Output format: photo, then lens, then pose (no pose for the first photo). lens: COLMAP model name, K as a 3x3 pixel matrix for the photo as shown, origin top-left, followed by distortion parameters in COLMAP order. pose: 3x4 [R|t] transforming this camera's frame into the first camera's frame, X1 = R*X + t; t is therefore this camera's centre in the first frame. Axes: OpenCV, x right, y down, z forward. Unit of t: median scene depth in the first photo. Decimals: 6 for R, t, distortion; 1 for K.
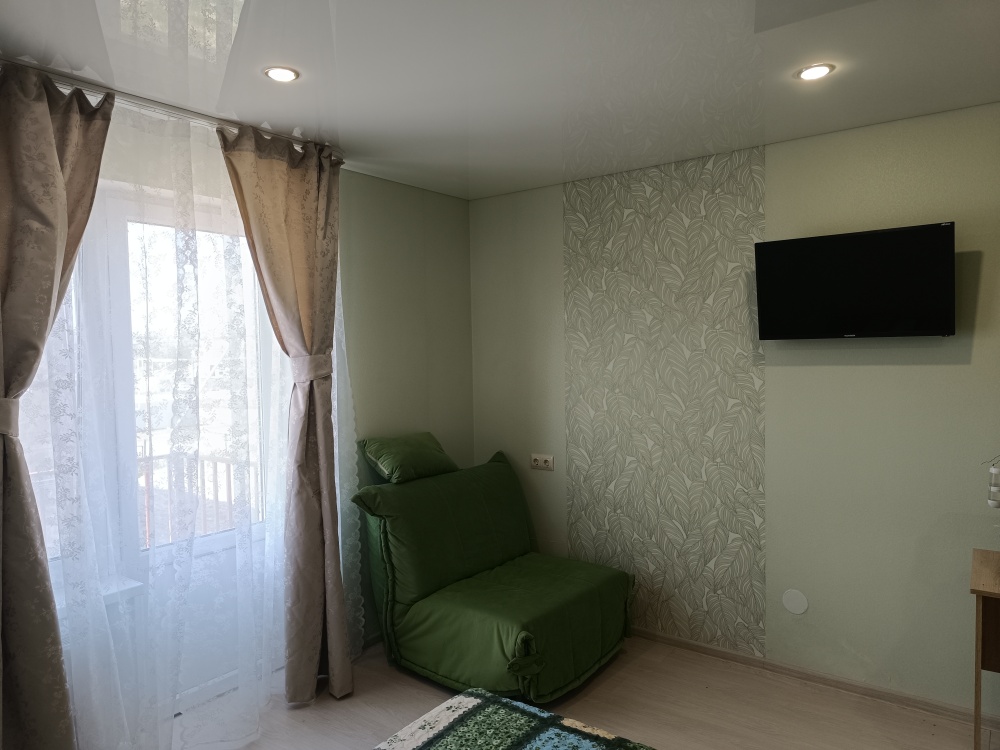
lens RADIAL K [[687.1, 0, 492.5], [0, 687.1, 377.8], [0, 0, 1]] dist [0.036134, -0.042816]
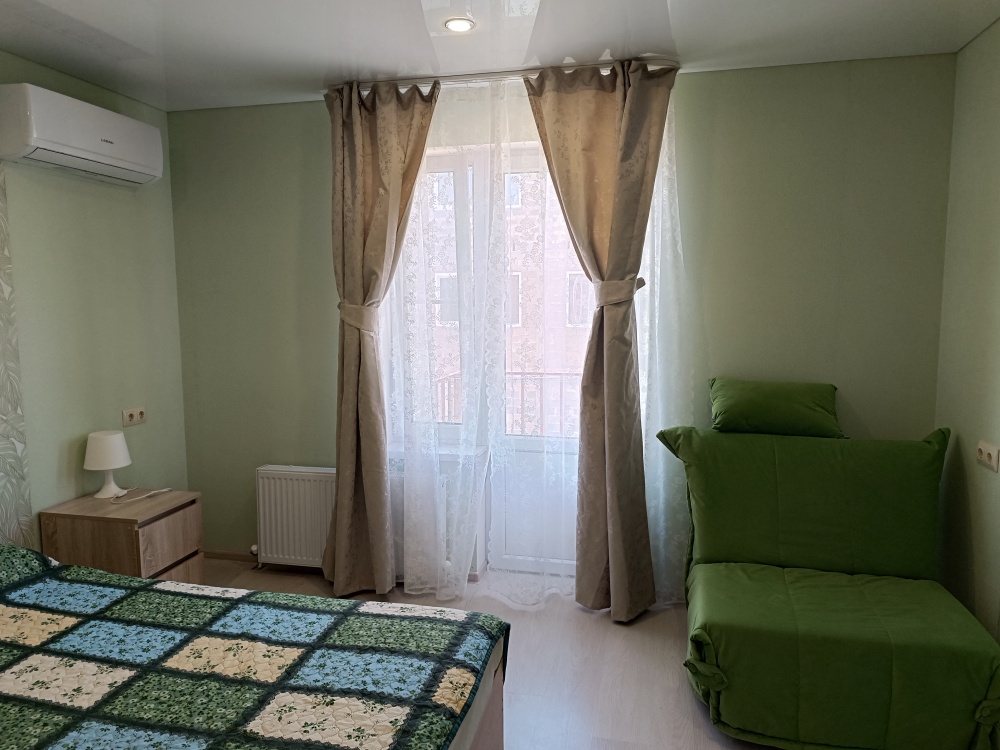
lens RADIAL K [[687.1, 0, 495.2], [0, 687.1, 374.2], [0, 0, 1]] dist [0.036134, -0.042816]
pose [[0.408973, 0.119447, -0.904695, 0.660594], [-0.043591, 0.992822, 0.111377, -0.003189], [0.911505, -0.006114, 0.411244, 0.480144]]
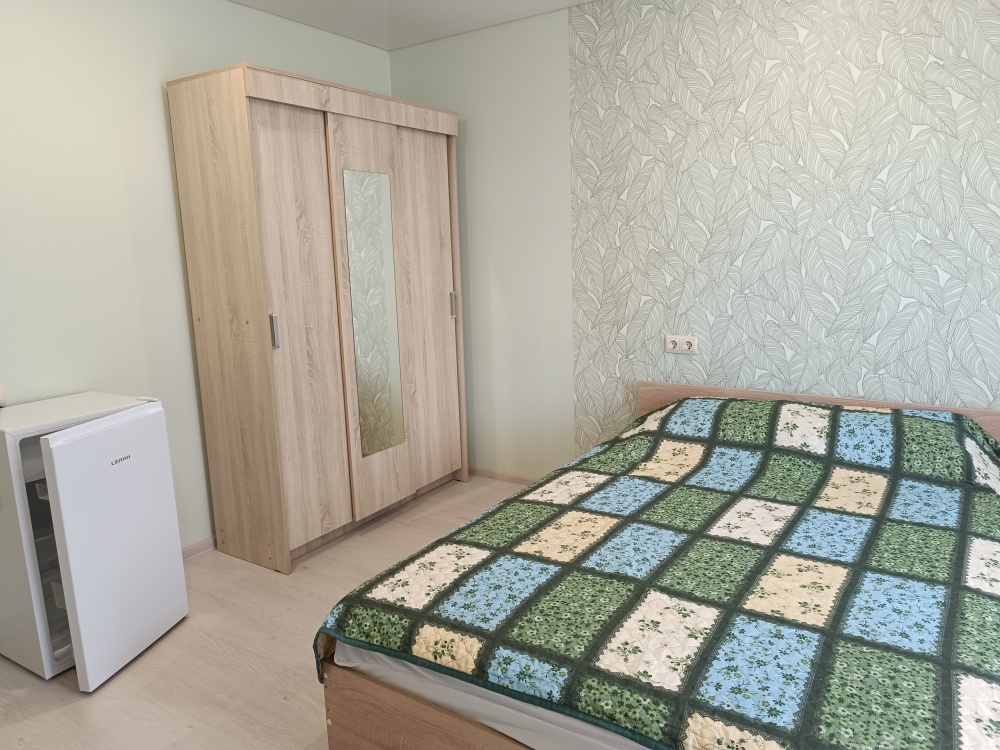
lens RADIAL K [[687.1, 0, 495.8], [0, 687.1, 373.3], [0, 0, 1]] dist [0.036134, -0.042816]
pose [[-0.997219, 0.062044, -0.041292, 0.252494], [0.051503, 0.974160, 0.219910, 0.026482], [0.053869, 0.217172, -0.974646, 1.072998]]
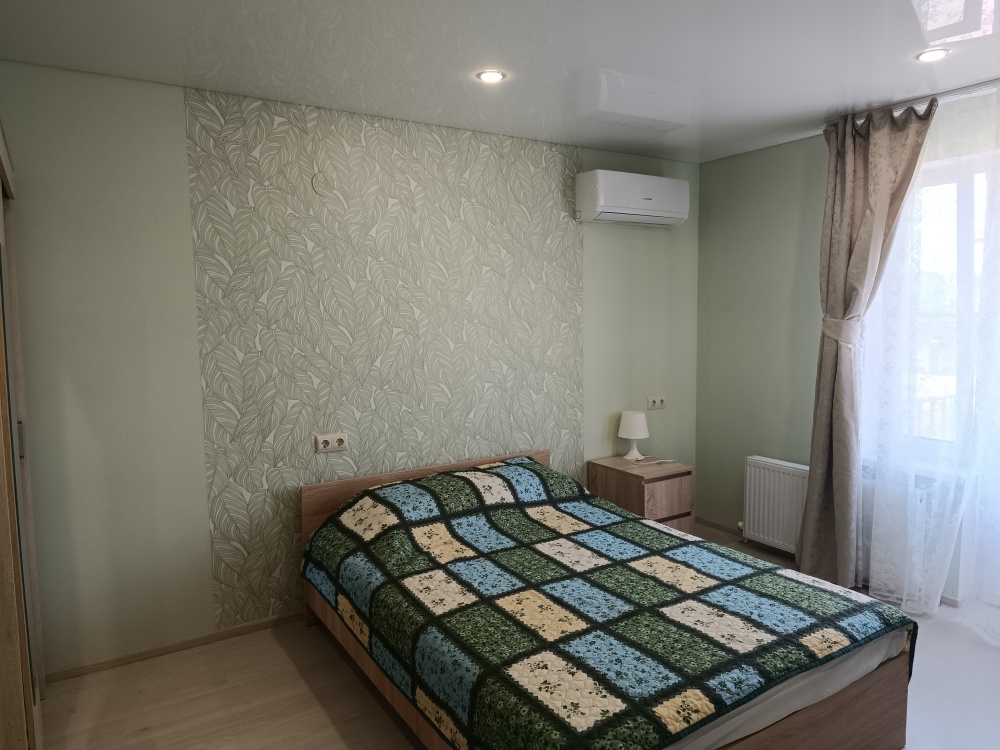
lens RADIAL K [[687.1, 0, 502.2], [0, 687.1, 374.7], [0, 0, 1]] dist [0.036134, -0.042816]
pose [[-0.349971, 0.115535, -0.929609, 0.914701], [-0.019241, 0.991269, 0.130442, -0.031973], [0.936563, 0.063537, -0.344692, 0.617699]]
